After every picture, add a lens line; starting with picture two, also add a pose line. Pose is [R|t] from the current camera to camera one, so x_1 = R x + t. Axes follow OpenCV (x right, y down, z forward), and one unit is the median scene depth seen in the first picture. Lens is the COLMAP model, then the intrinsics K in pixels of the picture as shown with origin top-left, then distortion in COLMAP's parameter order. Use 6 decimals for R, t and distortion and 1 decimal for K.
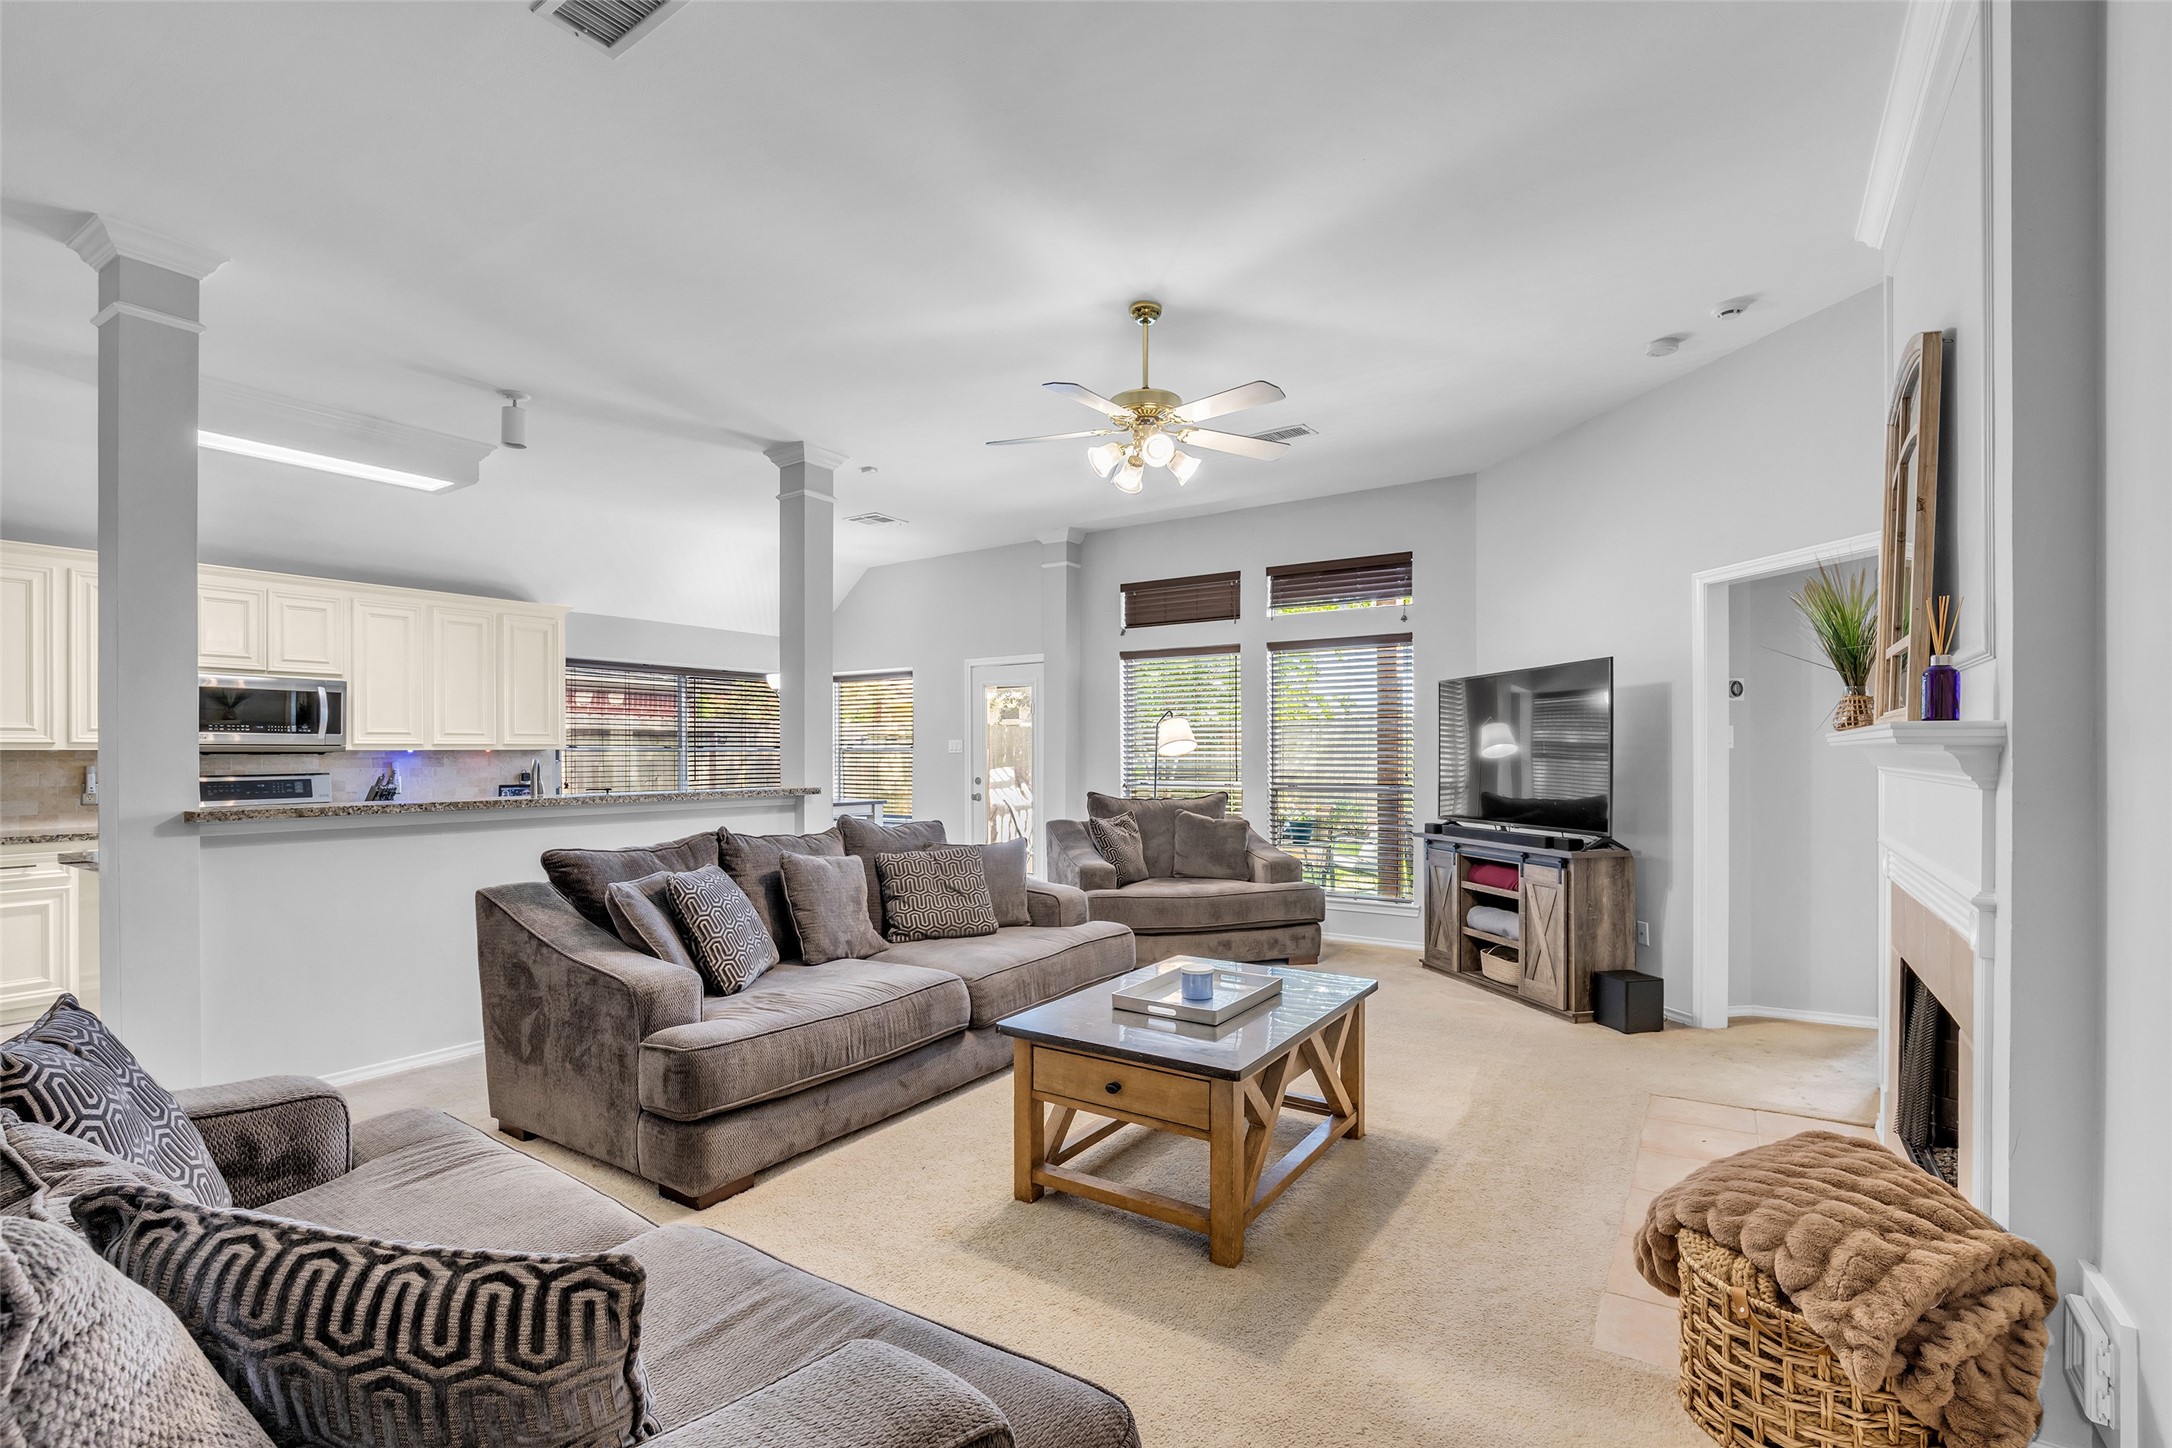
lens RADIAL K [[989.4, 0, 1077.3], [0, 989.4, 746.8], [0, 0, 1]] dist [-0.014575, -0.000219]
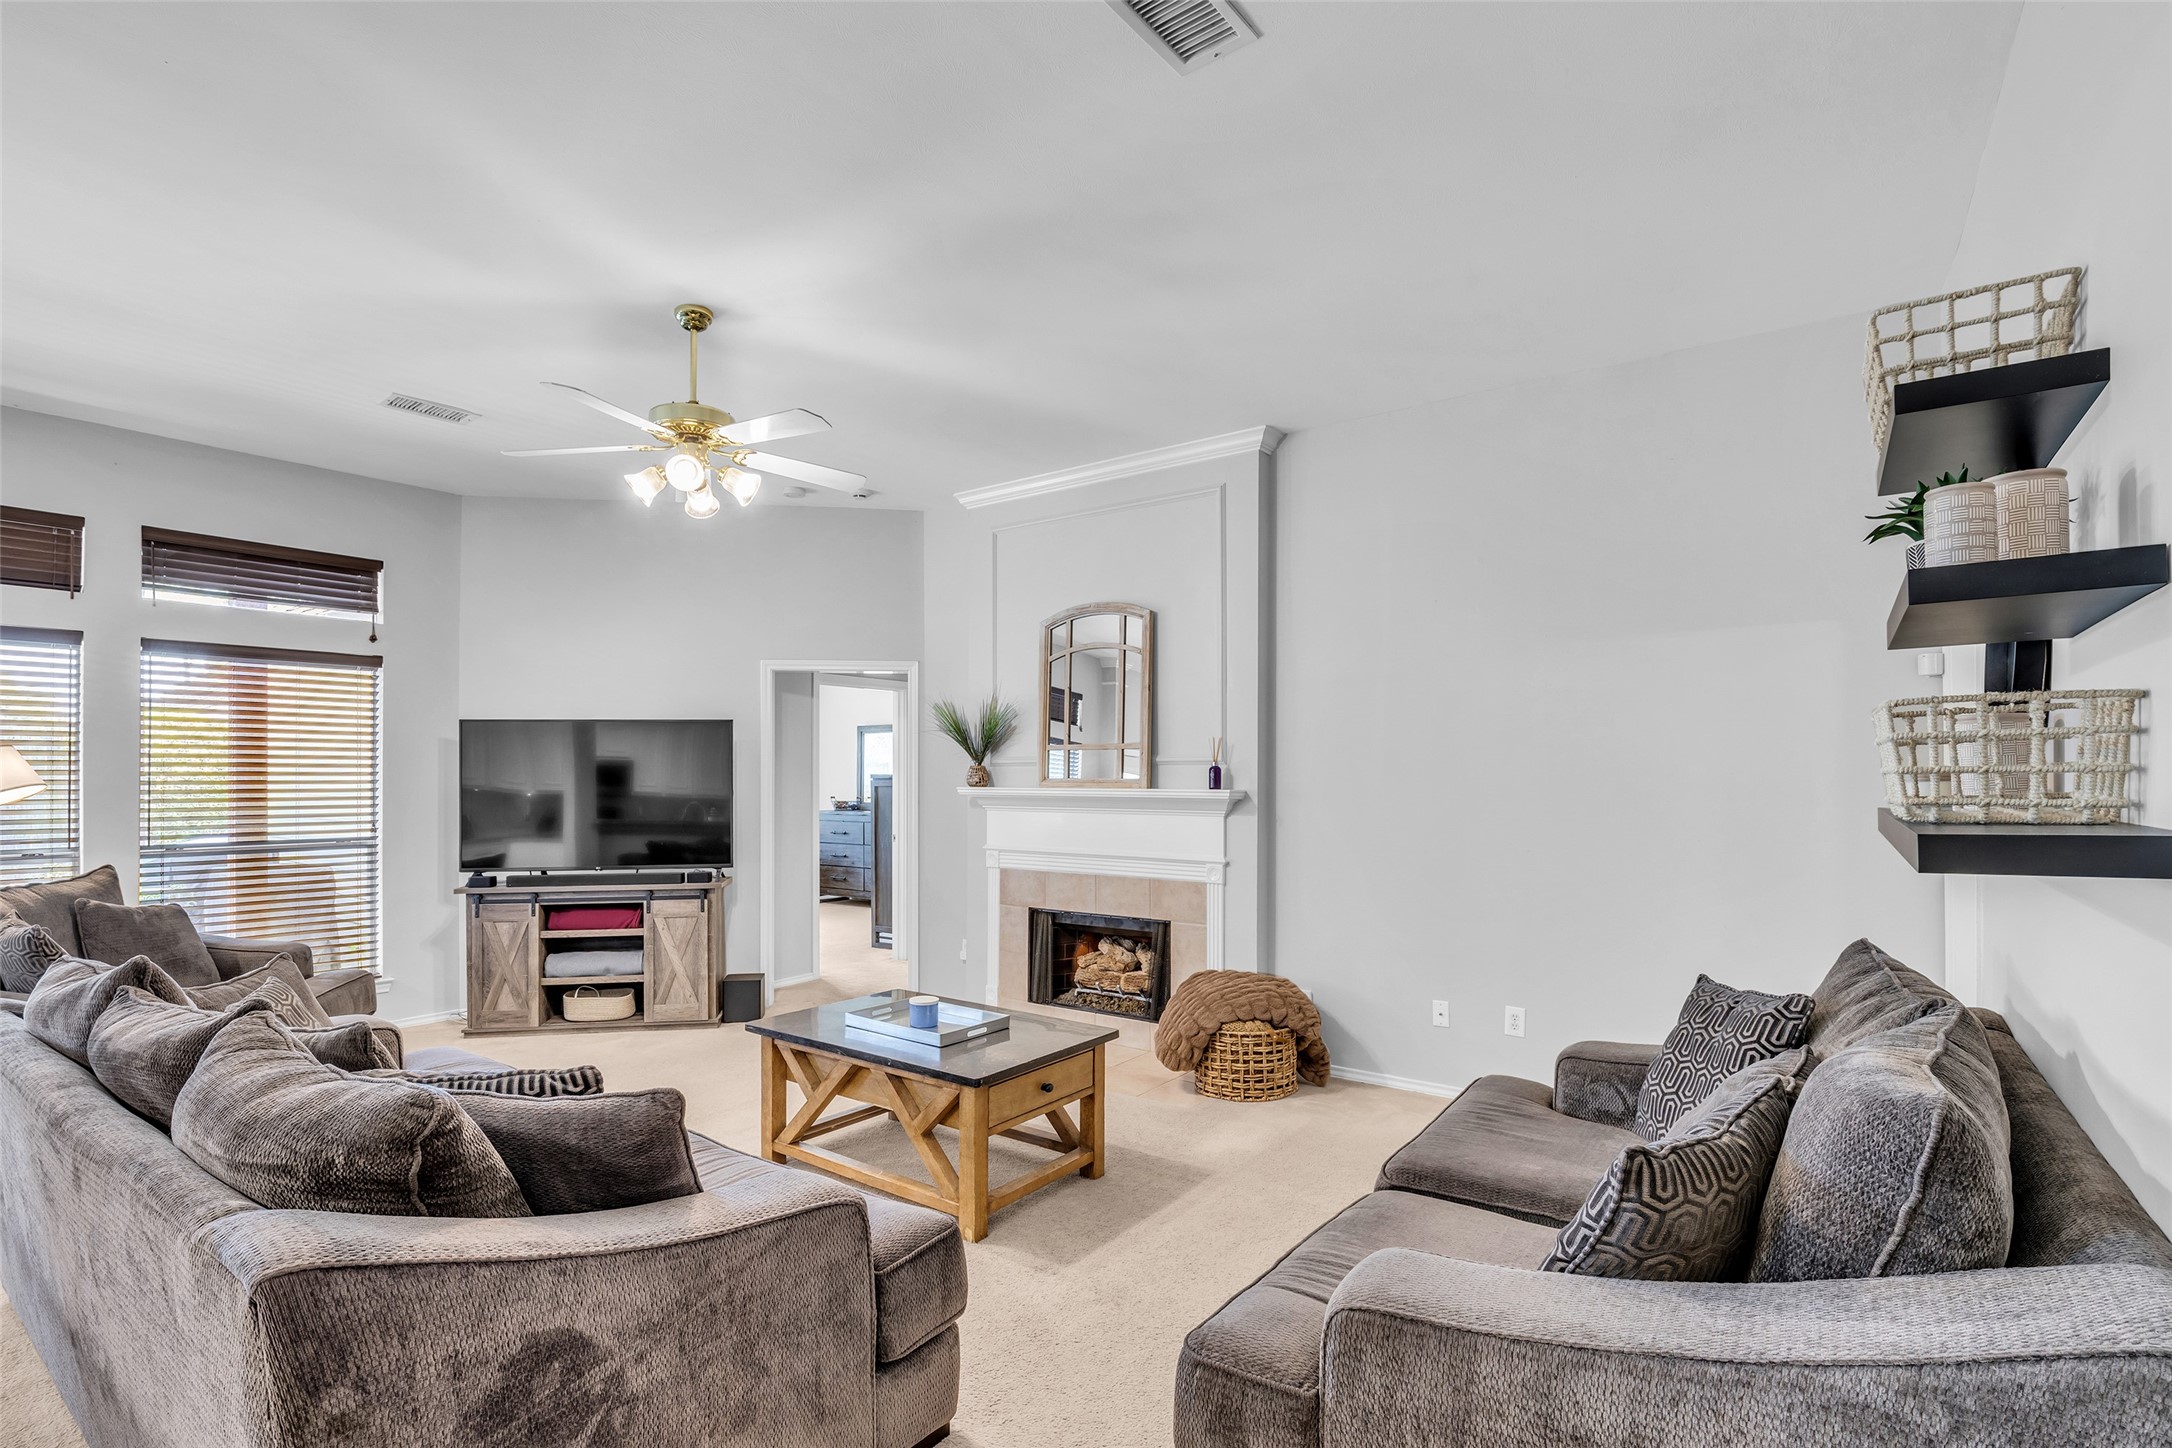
lens RADIAL K [[1018.4, 0, 1074.4], [0, 1018.4, 772.2], [0, 0, 1]] dist [-0.016221, 0.000250]
pose [[0.051036, 0.004637, 0.998686, -0.513941], [-0.005957, 0.999973, -0.004339, -0.017152], [-0.998679, -0.005728, 0.051062, 0.379198]]
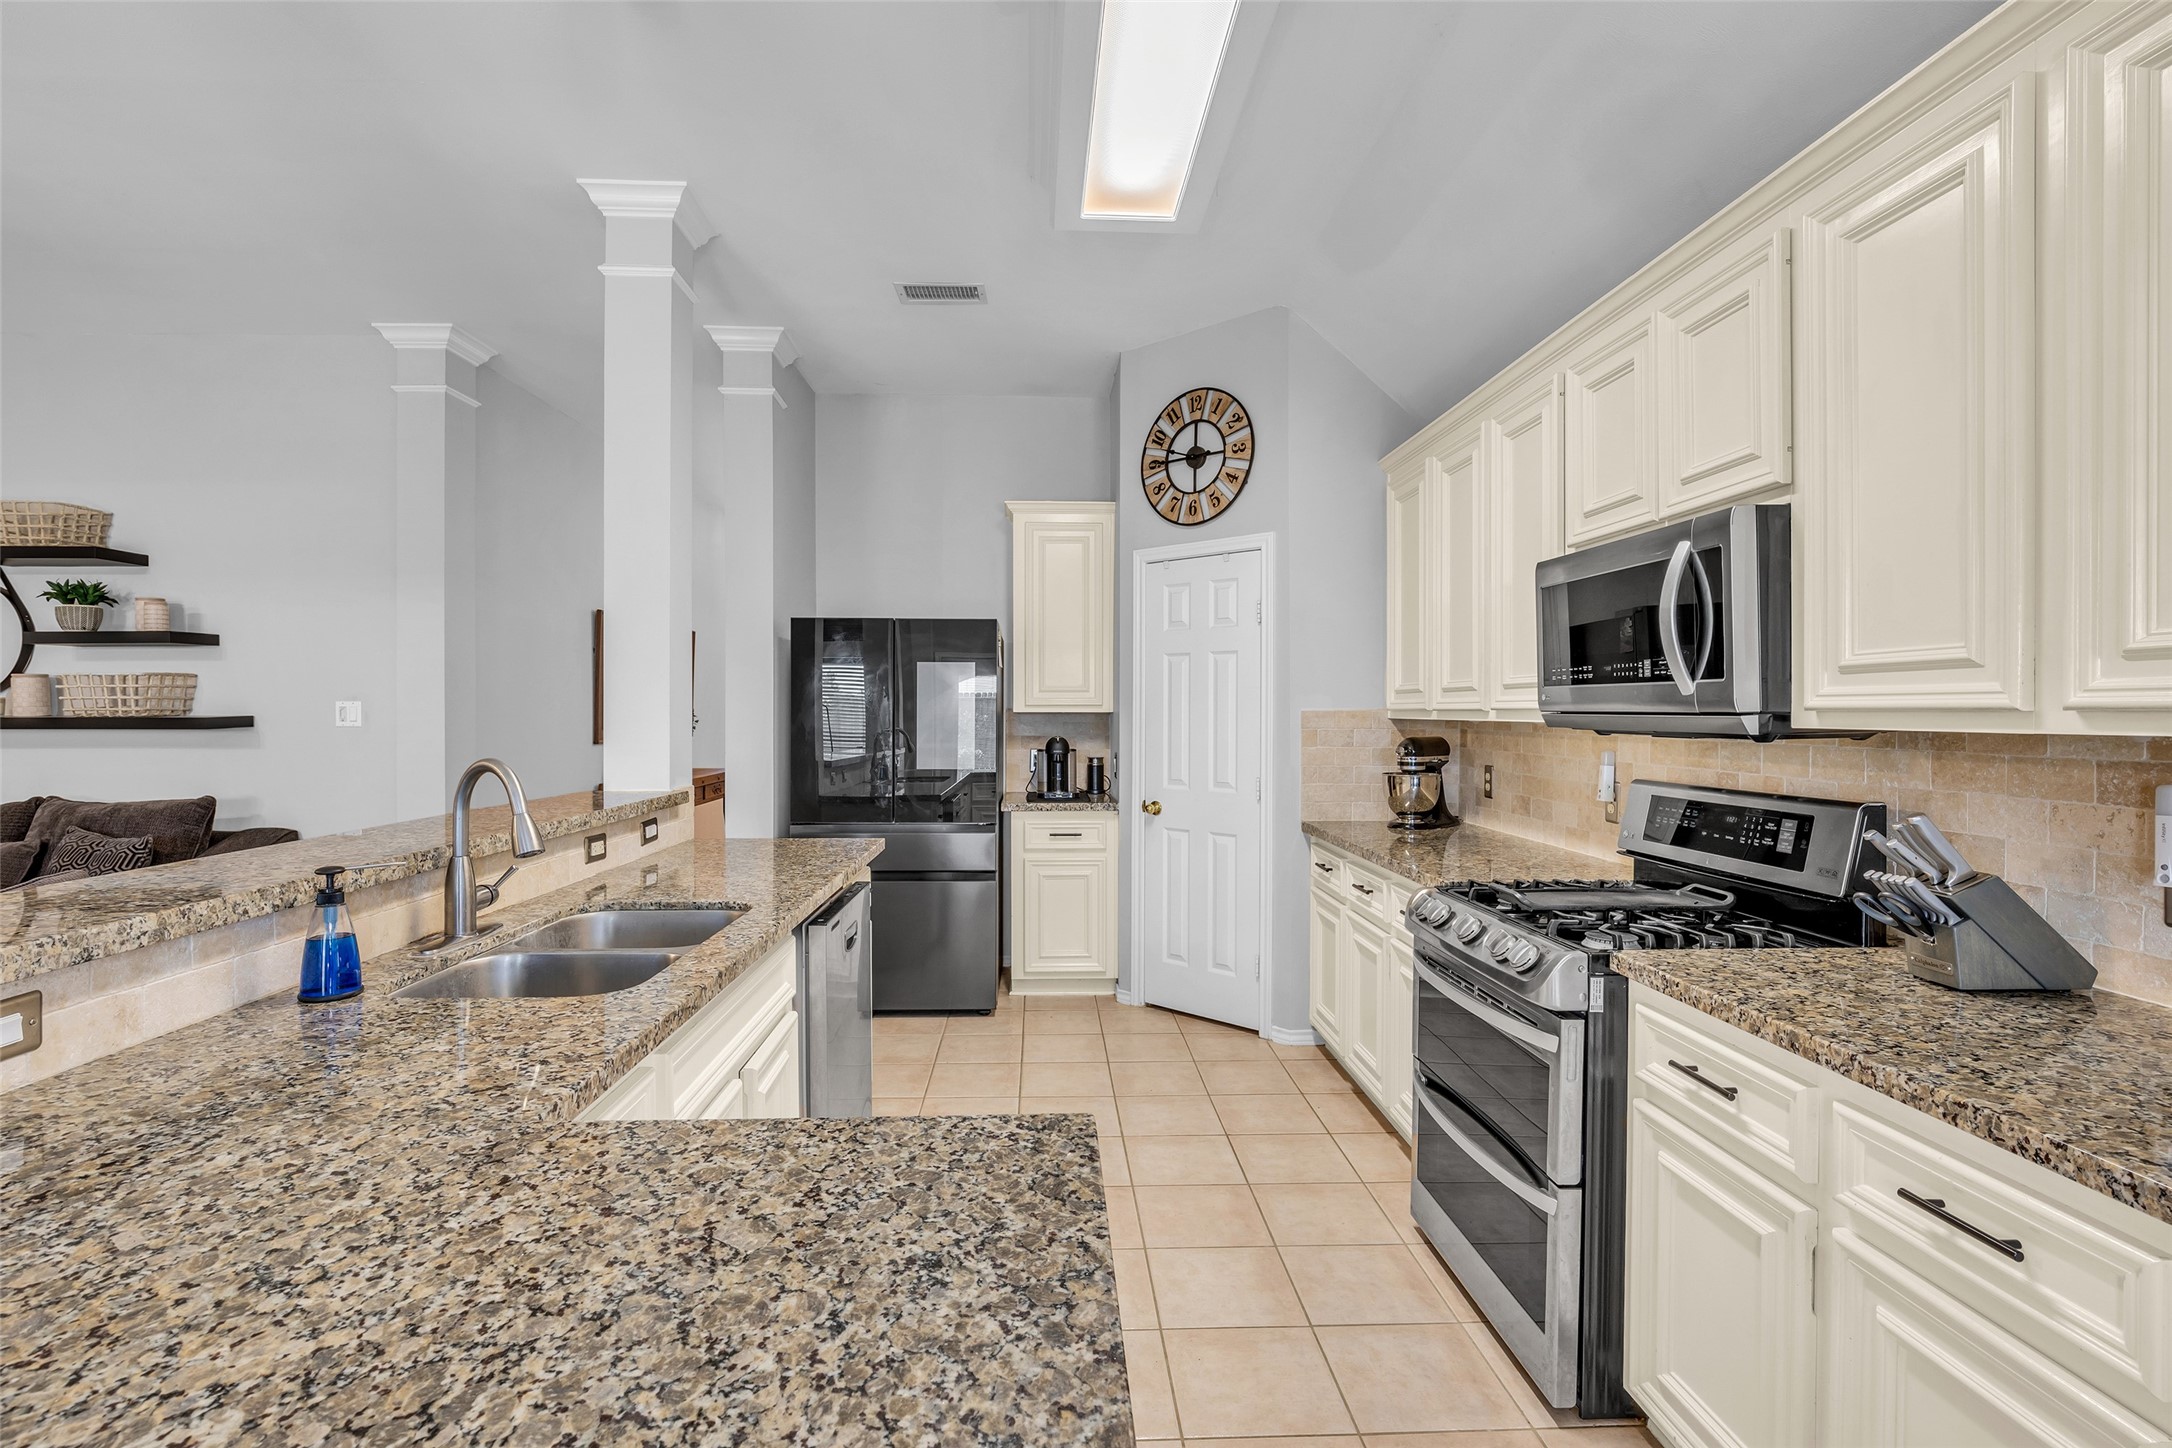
lens RADIAL K [[998.0, 0, 1075.7], [0, 998.0, 715.9], [0, 0, 1]] dist [-0.018900, 0.005317]
pose [[-0.810062, 0.007743, -0.586294, -0.385649], [0.007721, 0.999967, 0.002538, -0.003323], [0.586294, -0.002471, -0.810095, 1.108193]]
